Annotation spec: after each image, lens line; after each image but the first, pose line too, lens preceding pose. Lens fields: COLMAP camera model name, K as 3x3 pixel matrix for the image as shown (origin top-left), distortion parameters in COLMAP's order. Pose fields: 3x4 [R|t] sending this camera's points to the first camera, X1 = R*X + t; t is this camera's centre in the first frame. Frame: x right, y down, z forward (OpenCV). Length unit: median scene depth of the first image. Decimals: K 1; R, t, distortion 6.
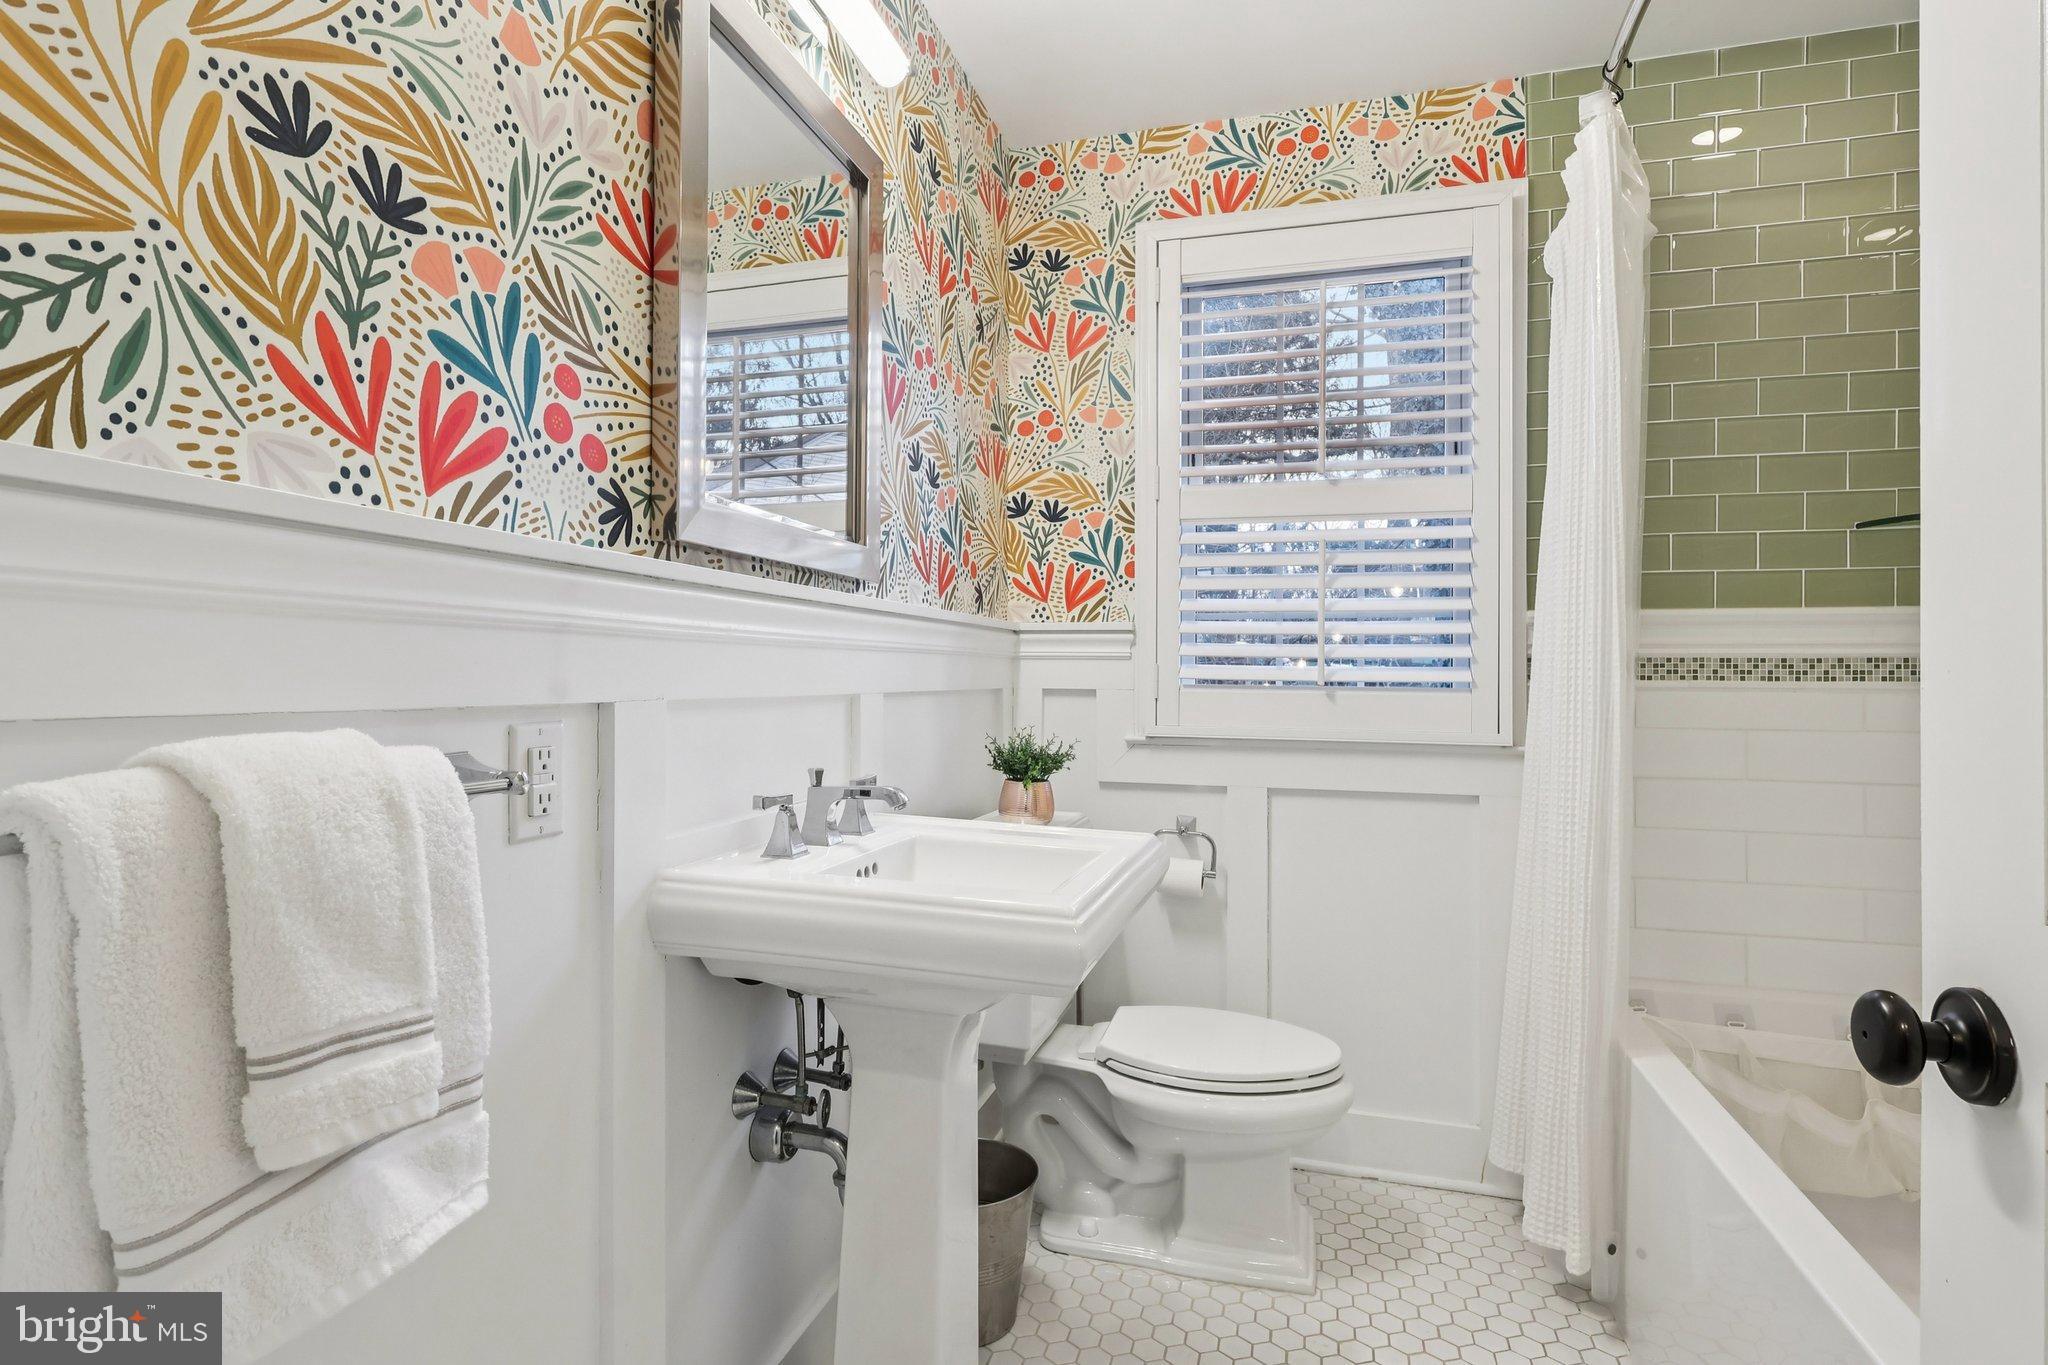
lens RADIAL K [[986.5, 0, 1031.2], [0, 986.5, 679.0], [0, 0, 1]] dist [0.003278, 0.000843]
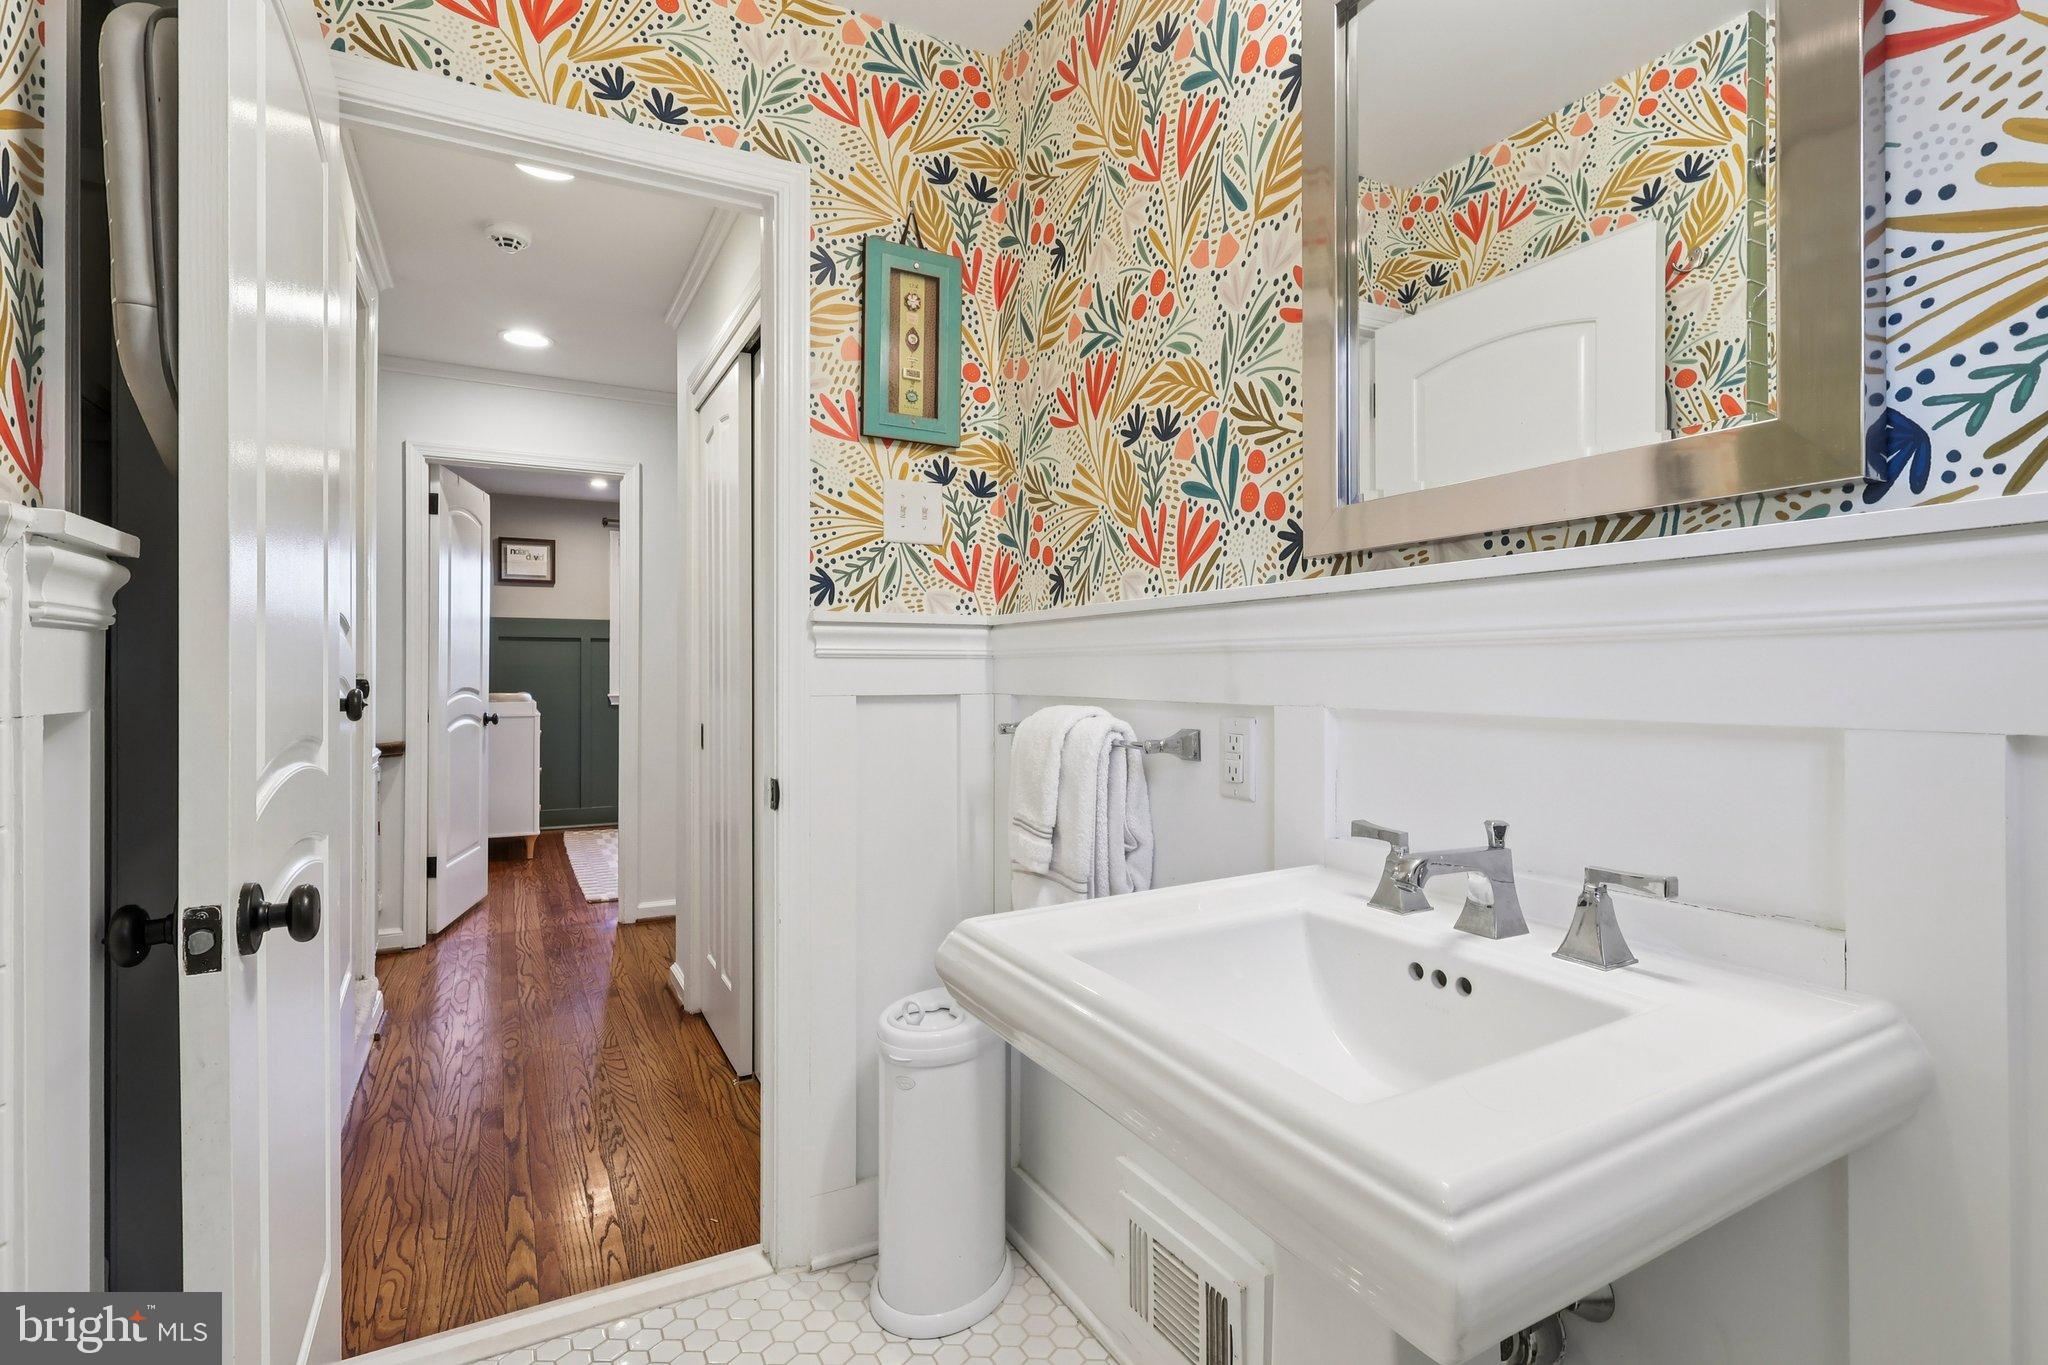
lens RADIAL K [[986.5, 0, 1031.2], [0, 986.5, 679.0], [0, 0, 1]] dist [0.003278, 0.000843]
pose [[-0.708959, -0.003550, -0.705241, 0.727749], [-0.007758, 0.999966, 0.002765, -0.012517], [0.705207, 0.007432, -0.708962, 1.857429]]
